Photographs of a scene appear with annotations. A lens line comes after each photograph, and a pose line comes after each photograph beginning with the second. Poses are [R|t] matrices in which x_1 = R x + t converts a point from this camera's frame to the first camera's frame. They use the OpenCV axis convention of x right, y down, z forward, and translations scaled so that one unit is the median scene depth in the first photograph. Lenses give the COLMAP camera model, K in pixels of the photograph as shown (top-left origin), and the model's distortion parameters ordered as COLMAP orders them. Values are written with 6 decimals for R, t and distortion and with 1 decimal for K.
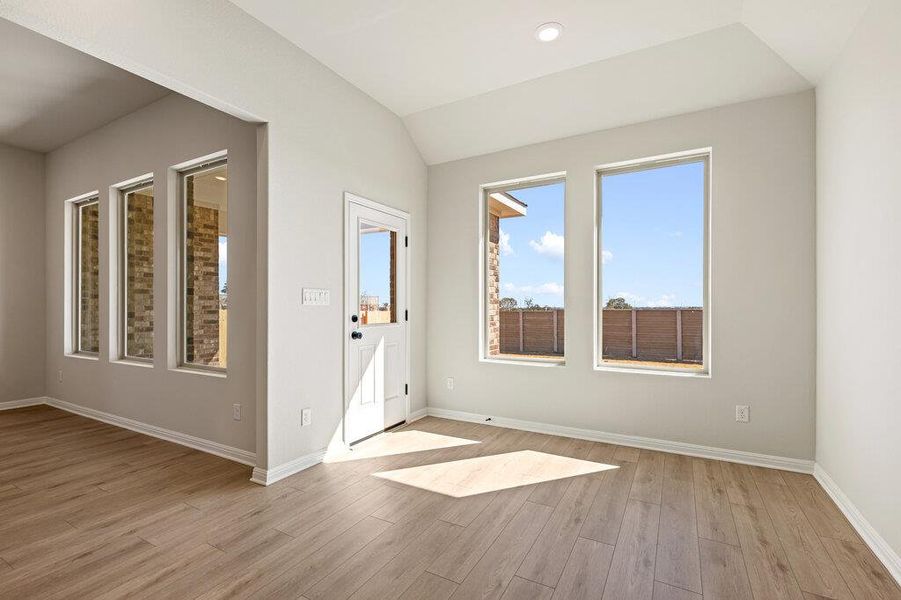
lens RADIAL K [[410.4, 0, 449.8], [0, 410.4, 306.5], [0, 0, 1]] dist [0.002158, 0.000411]
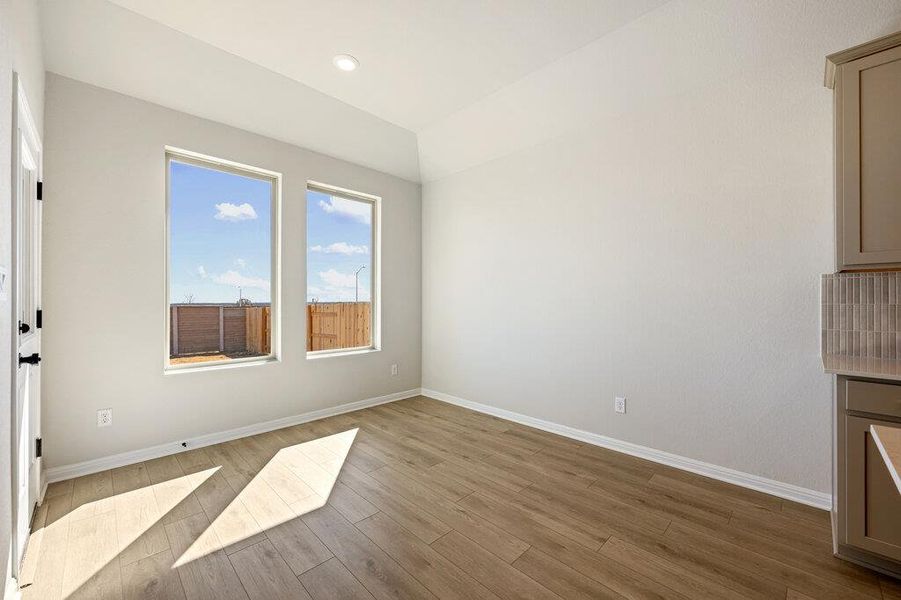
lens RADIAL K [[357.1, 0, 453.1], [0, 357.1, 302.2], [0, 0, 1]] dist [0.000727, 0.000033]
pose [[0.269254, 0.001297, 0.963068, -0.542147], [0.000767, 0.999998, -0.001561, -0.001287], [-0.963069, 0.001159, 0.269253, 0.383511]]
